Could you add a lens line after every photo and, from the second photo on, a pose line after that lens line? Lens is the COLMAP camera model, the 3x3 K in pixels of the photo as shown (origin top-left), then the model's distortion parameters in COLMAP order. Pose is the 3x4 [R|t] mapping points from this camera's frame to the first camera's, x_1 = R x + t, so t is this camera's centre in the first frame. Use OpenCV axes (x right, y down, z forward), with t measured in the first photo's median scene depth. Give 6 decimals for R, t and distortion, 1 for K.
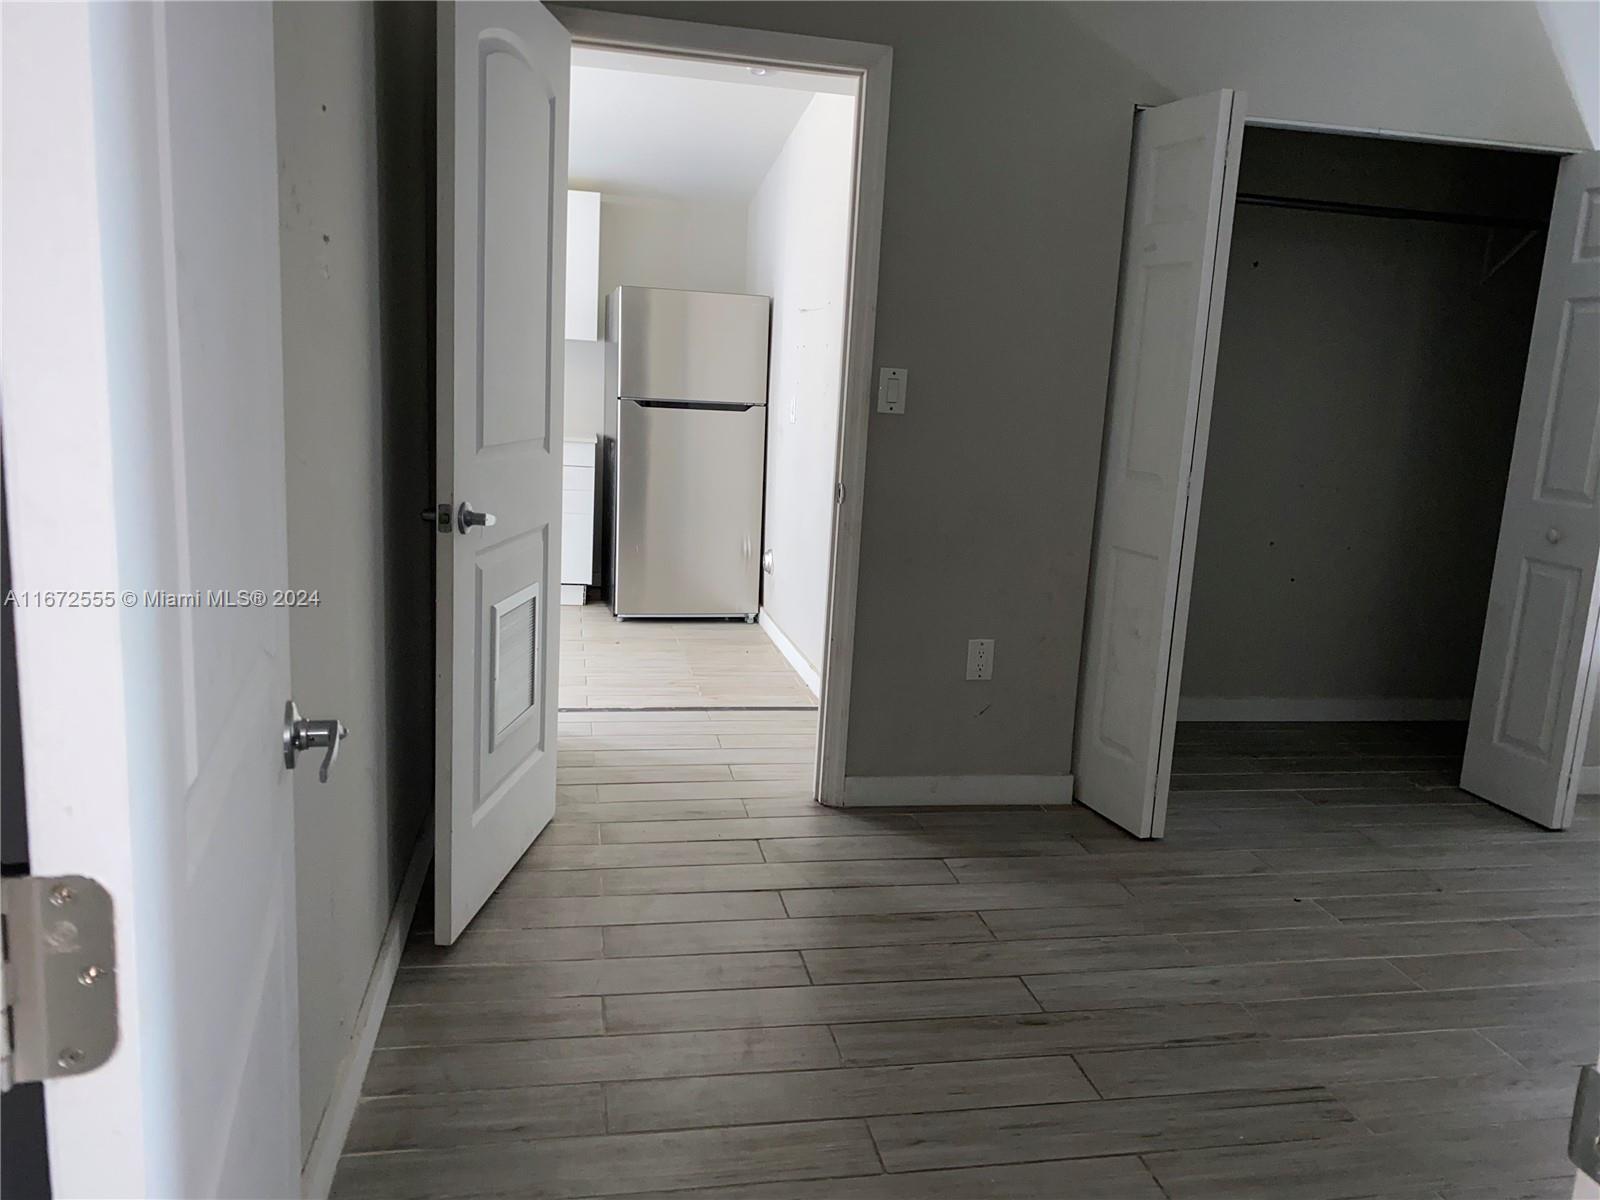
lens RADIAL K [[1226.6, 0, 795.7], [0, 1226.6, 602.7], [0, 0, 1]] dist [0.029385, -0.041092]
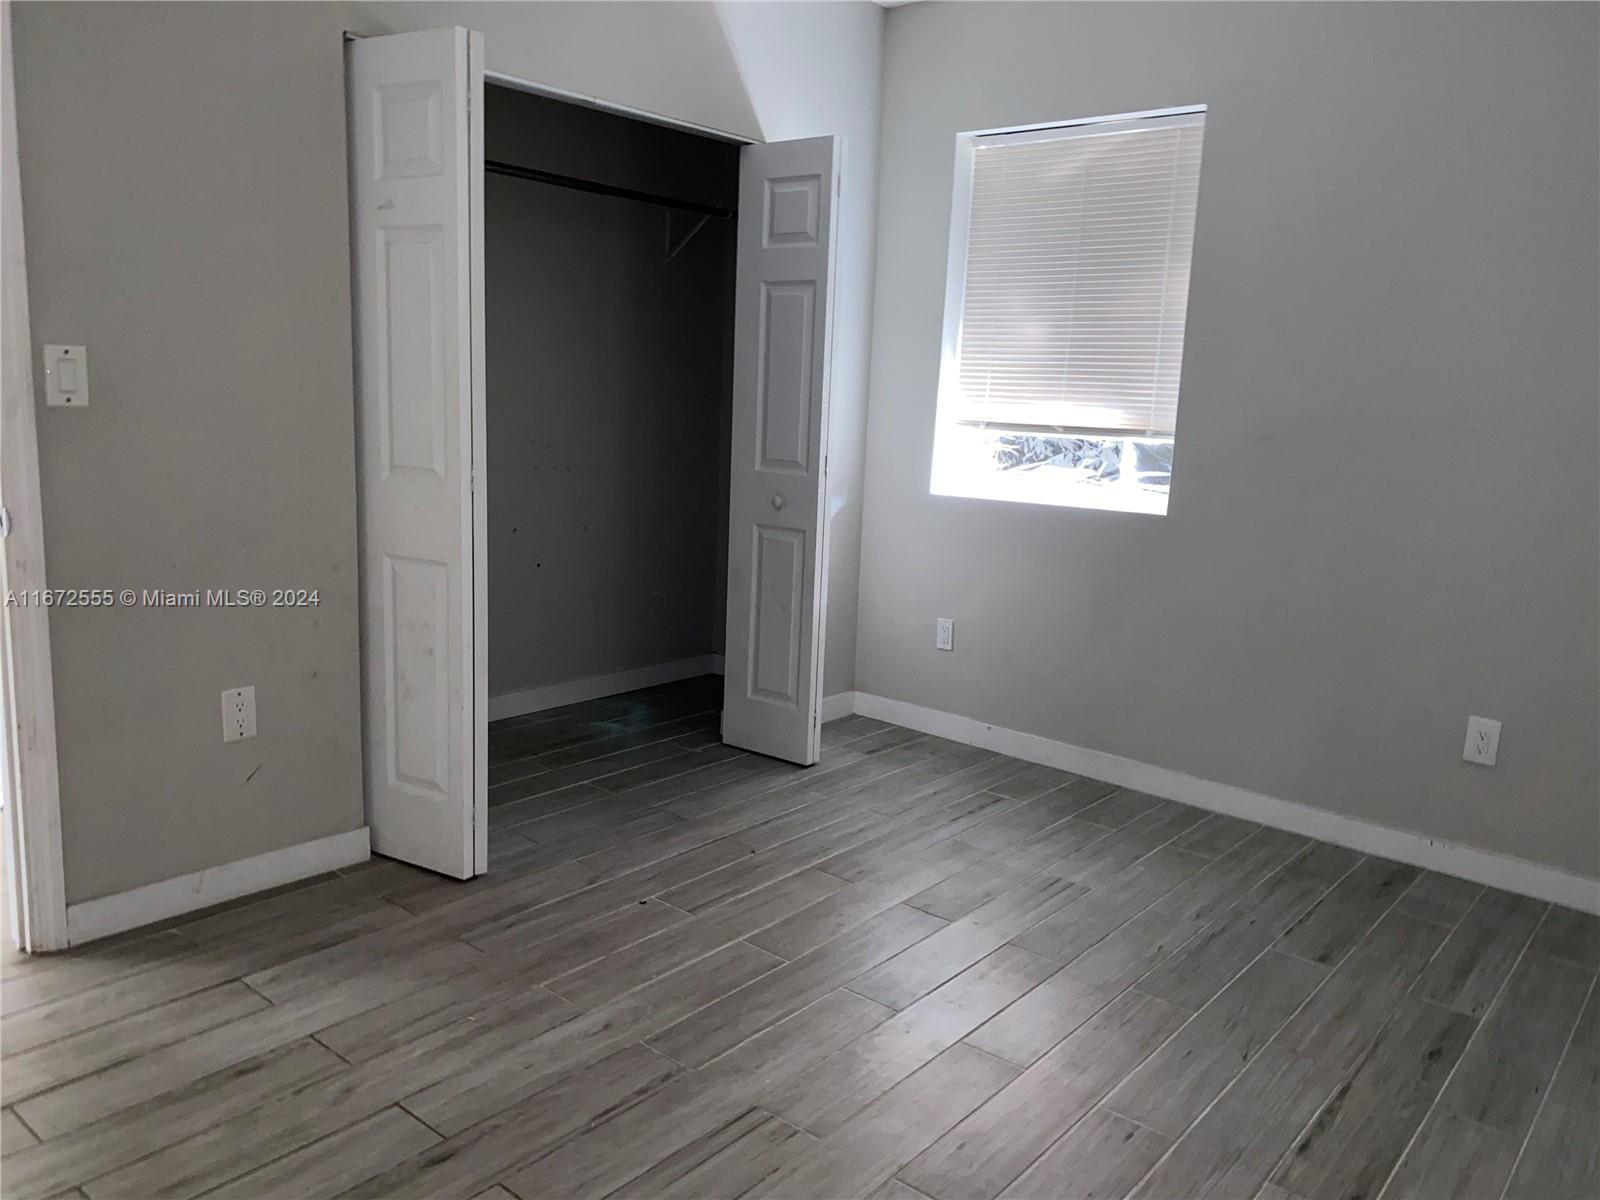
lens RADIAL K [[1226.6, 0, 800.2], [0, 1226.6, 600.7], [0, 0, 1]] dist [0.029385, -0.041092]
pose [[0.767467, -0.131666, 0.627423, -0.064118], [0.117817, 0.990981, 0.063844, -0.035905], [-0.630170, 0.024922, 0.776057, 0.160578]]
